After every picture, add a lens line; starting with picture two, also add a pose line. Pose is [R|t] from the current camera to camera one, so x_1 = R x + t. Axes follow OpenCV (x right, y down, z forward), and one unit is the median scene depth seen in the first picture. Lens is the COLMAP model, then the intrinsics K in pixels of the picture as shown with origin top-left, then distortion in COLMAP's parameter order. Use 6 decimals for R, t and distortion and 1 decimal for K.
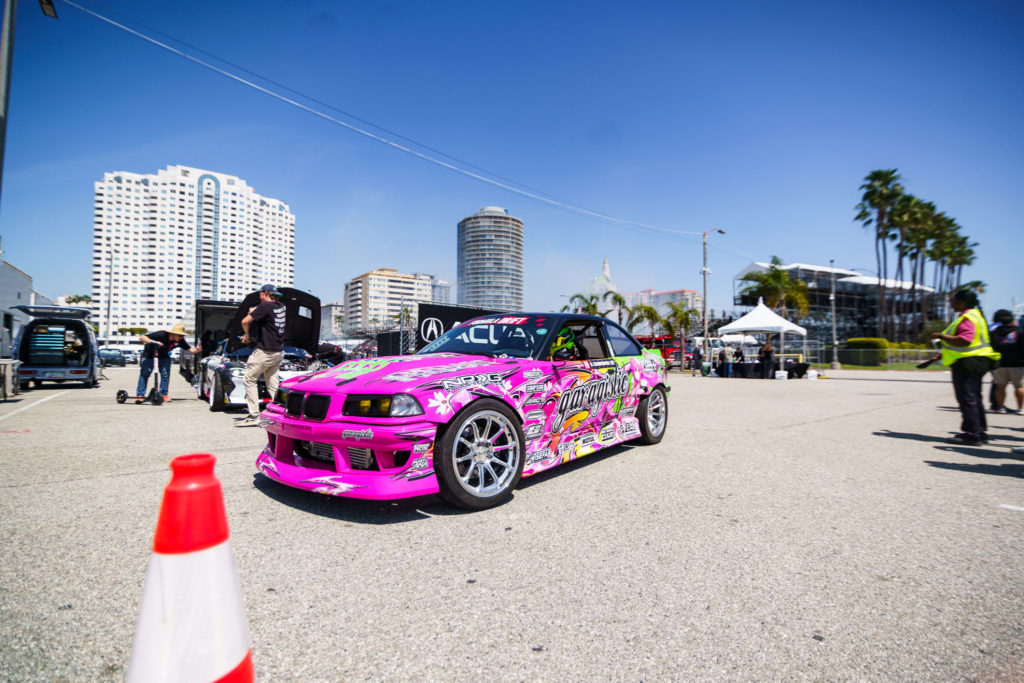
lens RADIAL K [[469.9, 0, 512.0], [0, 469.9, 341.5], [0, 0, 1]] dist [-0.008472, -0.000752]
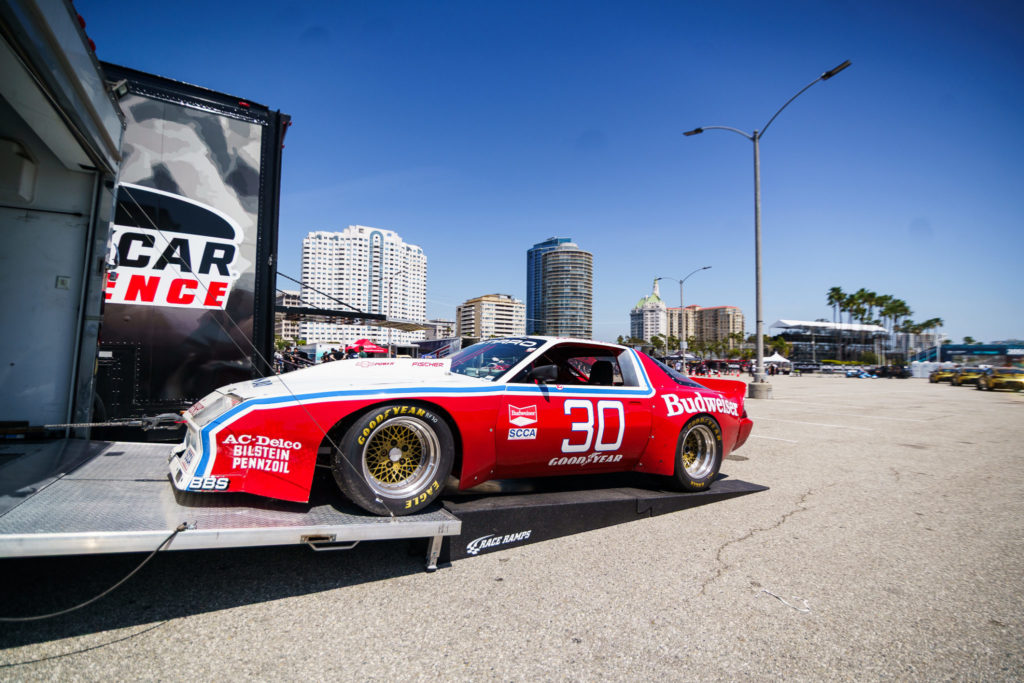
lens RADIAL K [[469.9, 0, 512.0], [0, 469.9, 341.5], [0, 0, 1]] dist [-0.008472, -0.000752]
pose [[0.997998, 0.004473, -0.063094, -0.162232], [-0.005279, 0.999907, -0.012610, -0.015941], [0.063032, 0.012918, 0.997928, -0.350333]]
